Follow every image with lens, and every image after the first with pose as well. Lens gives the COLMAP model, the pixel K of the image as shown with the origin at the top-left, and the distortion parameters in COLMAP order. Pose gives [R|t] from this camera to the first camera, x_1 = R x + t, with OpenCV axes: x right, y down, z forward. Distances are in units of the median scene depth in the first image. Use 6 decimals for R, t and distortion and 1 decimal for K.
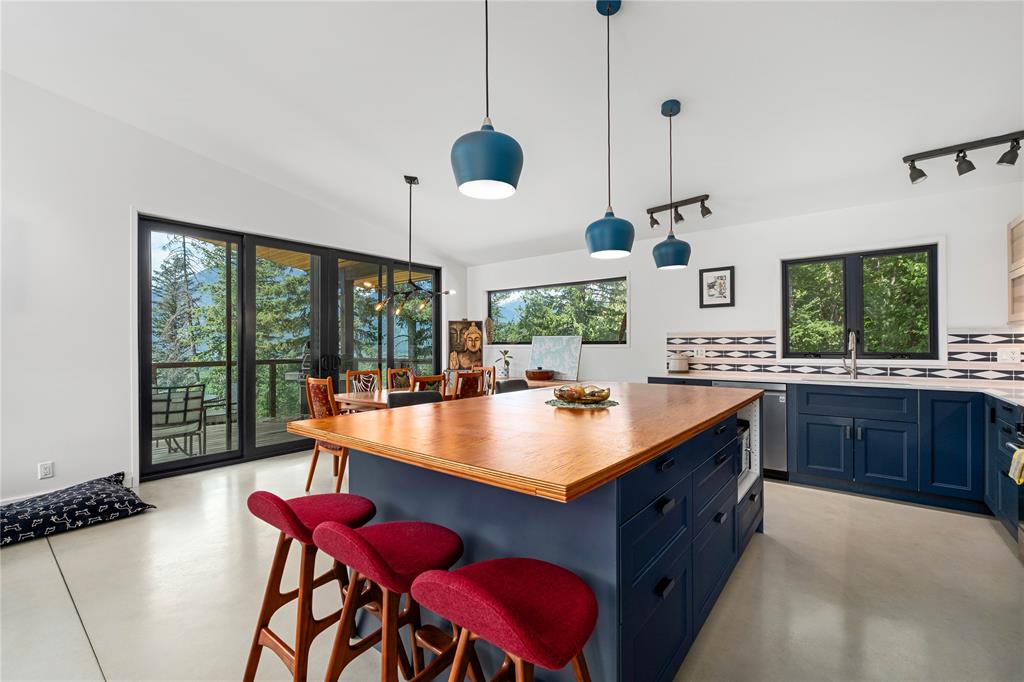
lens RADIAL K [[439.1, 0, 528.2], [0, 439.1, 345.7], [0, 0, 1]] dist [-0.004753, -0.000336]
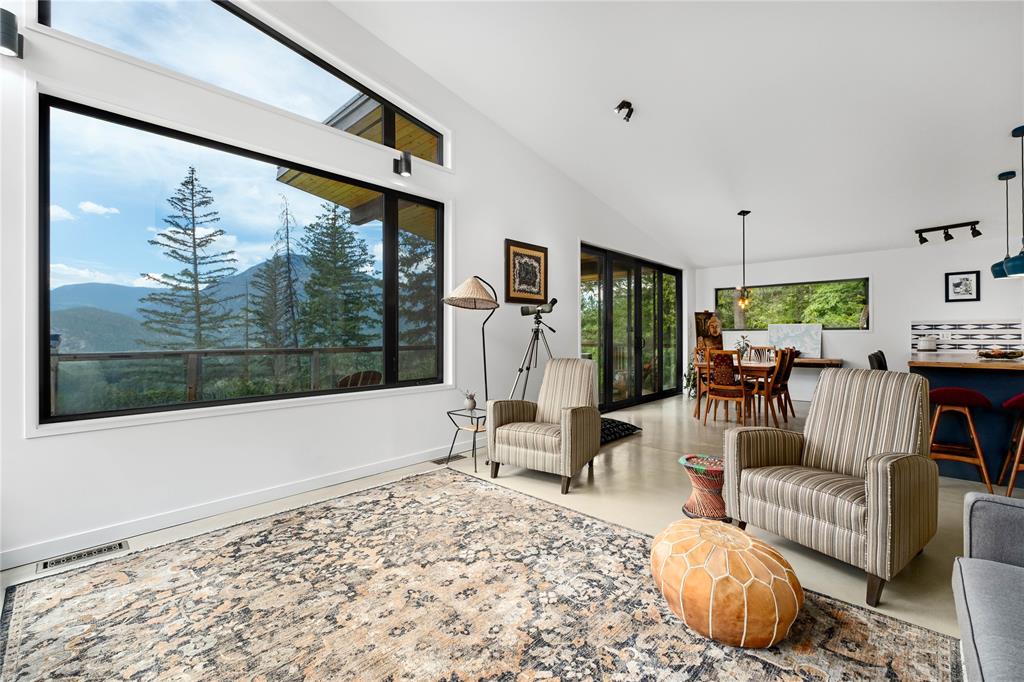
lens RADIAL K [[439.1, 0, 514.1], [0, 439.1, 335.3], [0, 0, 1]] dist [-0.004753, -0.000336]
pose [[0.995249, -0.001591, -0.097350, -0.778014], [0.001728, 0.999998, 0.001316, 0.009987], [0.097348, -0.001478, 0.995249, -0.436447]]
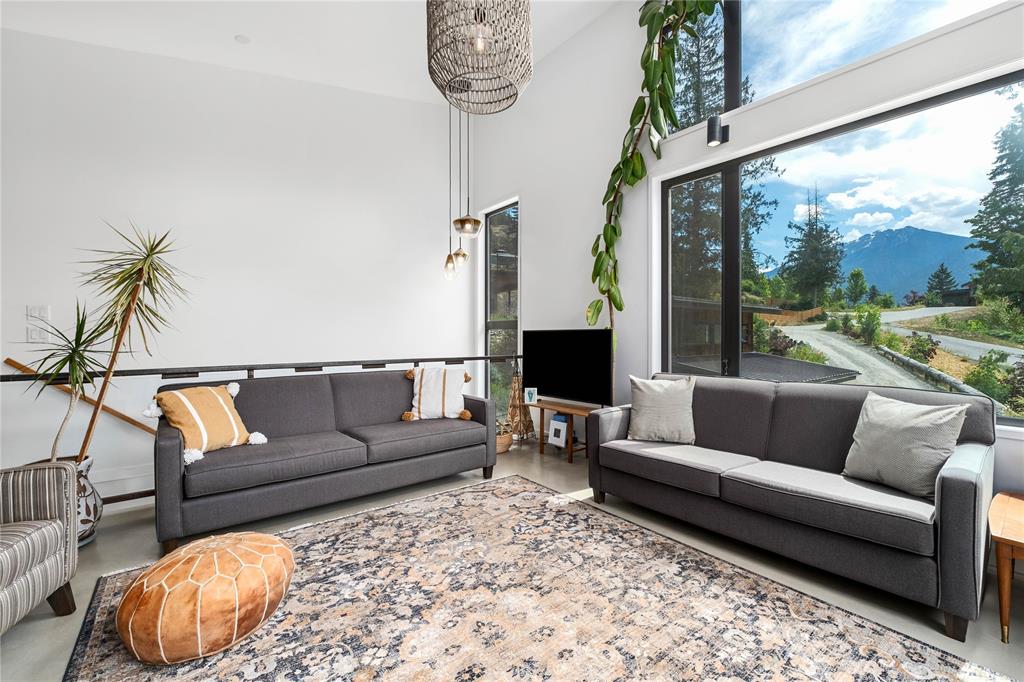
lens RADIAL K [[439.1, 0, 507.0], [0, 439.1, 339.8], [0, 0, 1]] dist [-0.004753, -0.000336]
pose [[-0.966533, 0.002581, 0.256531, -0.959544], [0.003513, 0.999989, 0.003177, 0.013372], [-0.256520, 0.003972, -0.966531, 0.227895]]
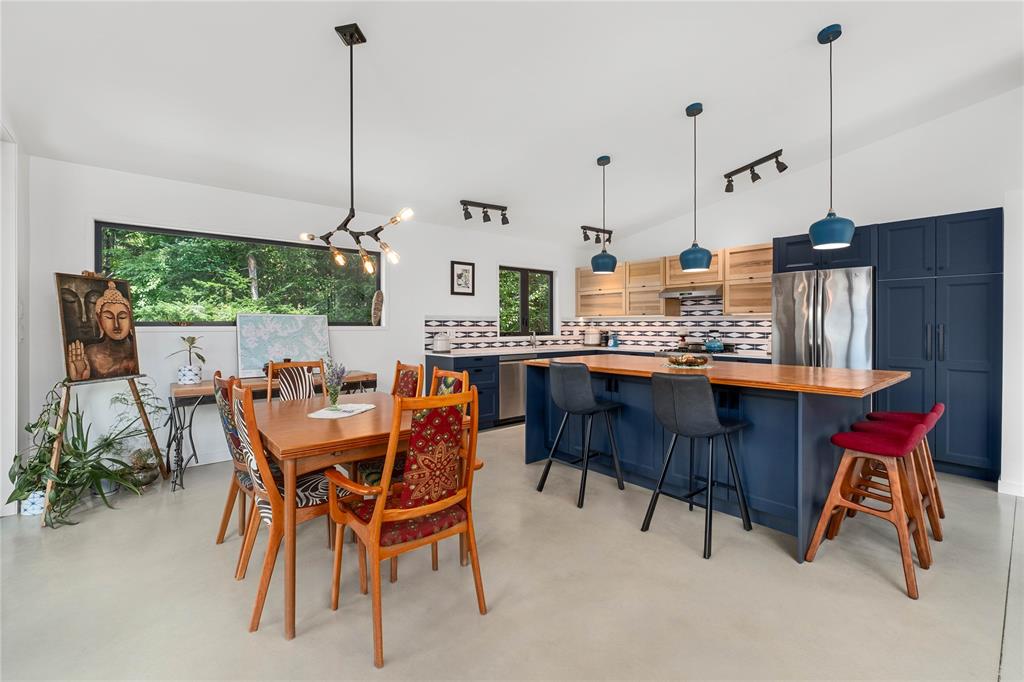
lens RADIAL K [[439.1, 0, 516.3], [0, 439.1, 330.2], [0, 0, 1]] dist [-0.004753, -0.000336]
pose [[0.221901, -0.010481, 0.975013, -0.685190], [-0.004214, 0.999923, 0.011708, -0.007654], [-0.975060, -0.006707, 0.221840, 0.589983]]
